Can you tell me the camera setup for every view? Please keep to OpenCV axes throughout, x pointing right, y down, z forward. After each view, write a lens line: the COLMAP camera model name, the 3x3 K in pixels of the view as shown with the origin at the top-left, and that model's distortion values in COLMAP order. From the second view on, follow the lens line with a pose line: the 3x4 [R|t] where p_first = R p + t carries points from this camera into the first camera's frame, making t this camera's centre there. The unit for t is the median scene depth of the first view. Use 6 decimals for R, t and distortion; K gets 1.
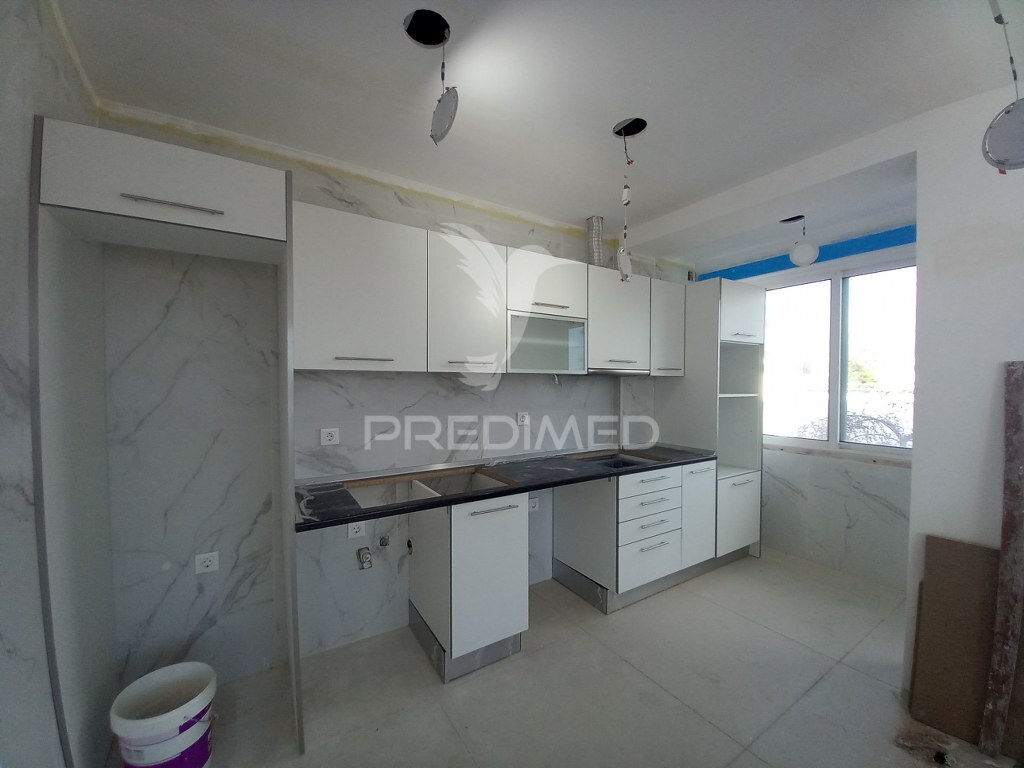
lens RADIAL K [[404.9, 0, 508.0], [0, 404.9, 391.0], [0, 0, 1]] dist [0.016707, -0.016806]
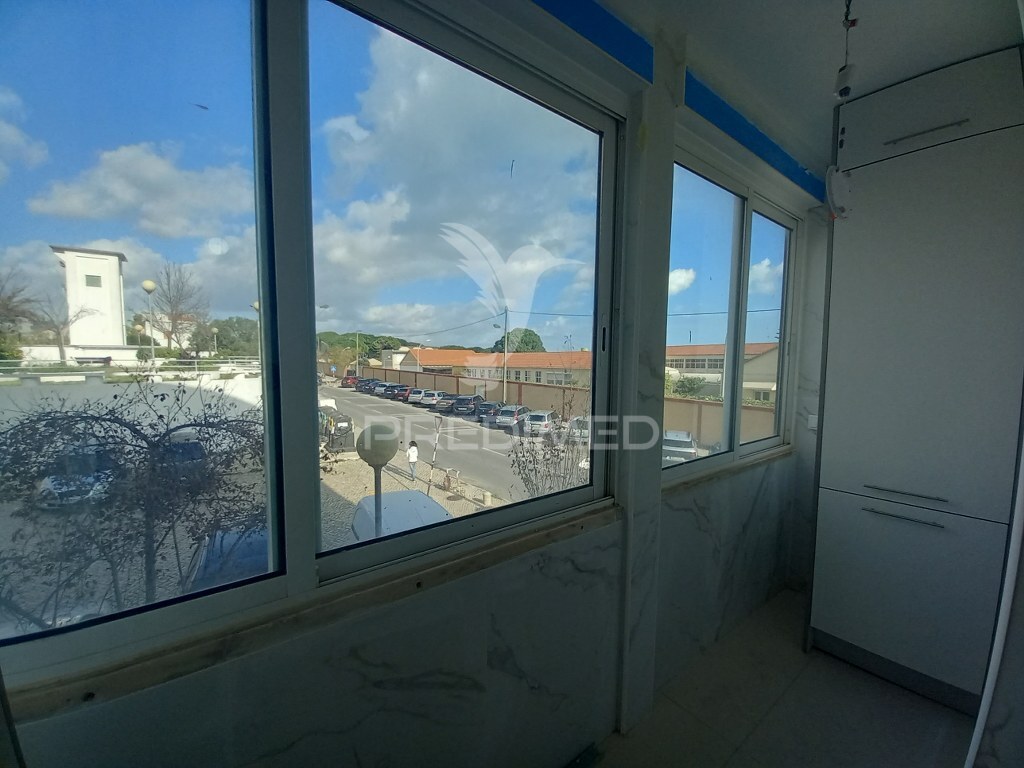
lens RADIAL K [[403.3, 0, 508.3], [0, 403.3, 388.8], [0, 0, 1]] dist [0.016555, -0.016442]
pose [[-0.079635, -0.068483, 0.994469, 0.689540], [0.014079, 0.997460, 0.069817, -0.026984], [-0.996725, 0.019561, -0.078468, 1.172862]]
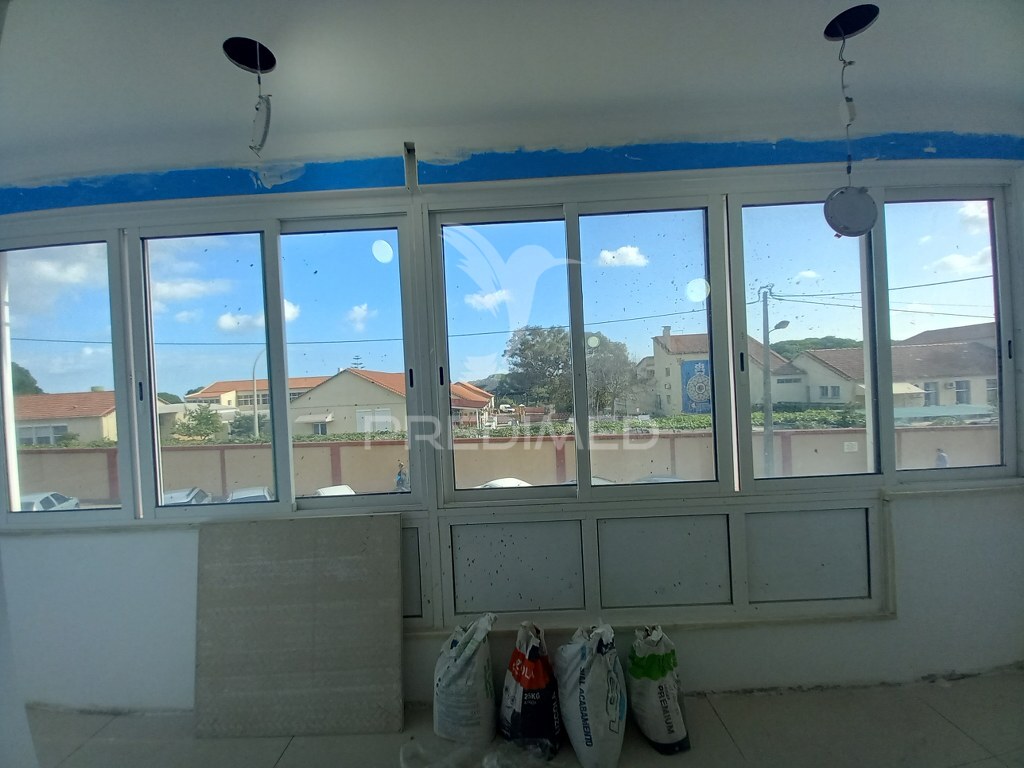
lens RADIAL K [[404.9, 0, 508.0], [0, 404.9, 391.0], [0, 0, 1]] dist [0.016707, -0.016806]
pose [[-0.840535, 0.033436, 0.540724, 0.549759], [0.058950, 0.997812, 0.029935, -0.005812], [-0.538540, 0.057037, -0.840667, -0.376680]]
